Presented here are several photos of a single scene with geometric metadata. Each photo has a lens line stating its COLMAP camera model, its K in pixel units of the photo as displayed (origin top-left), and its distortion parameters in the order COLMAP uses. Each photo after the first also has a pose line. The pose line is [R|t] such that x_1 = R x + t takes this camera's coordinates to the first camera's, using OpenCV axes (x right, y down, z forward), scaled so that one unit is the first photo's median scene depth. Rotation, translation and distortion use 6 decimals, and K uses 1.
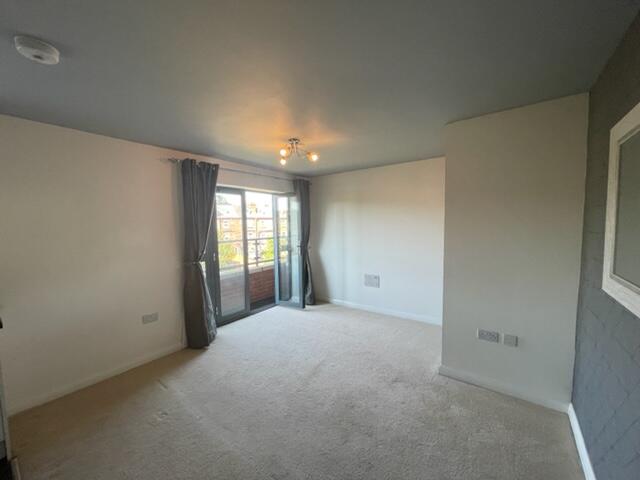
lens RADIAL K [[258.1, 0, 324.8], [0, 258.1, 241.0], [0, 0, 1]] dist [-0.004716, -0.000093]
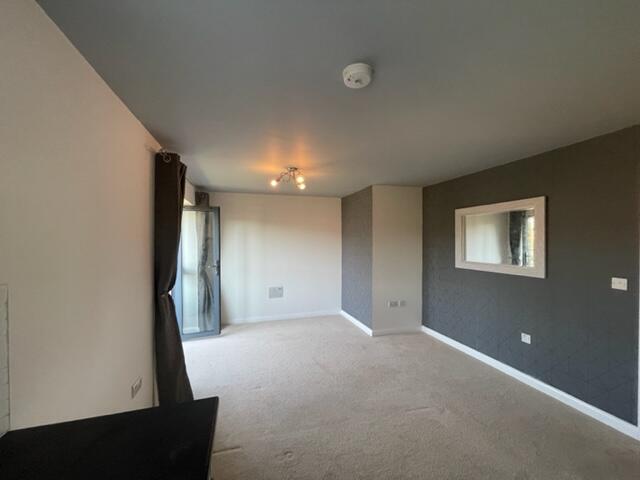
lens RADIAL K [[258.1, 0, 322.6], [0, 258.1, 238.7], [0, 0, 1]] dist [-0.004716, -0.000093]
pose [[0.612268, 0.009765, 0.790590, -0.589253], [0.049700, 0.997471, -0.050810, -0.012325], [-0.789087, 0.070401, 0.610234, 0.137787]]
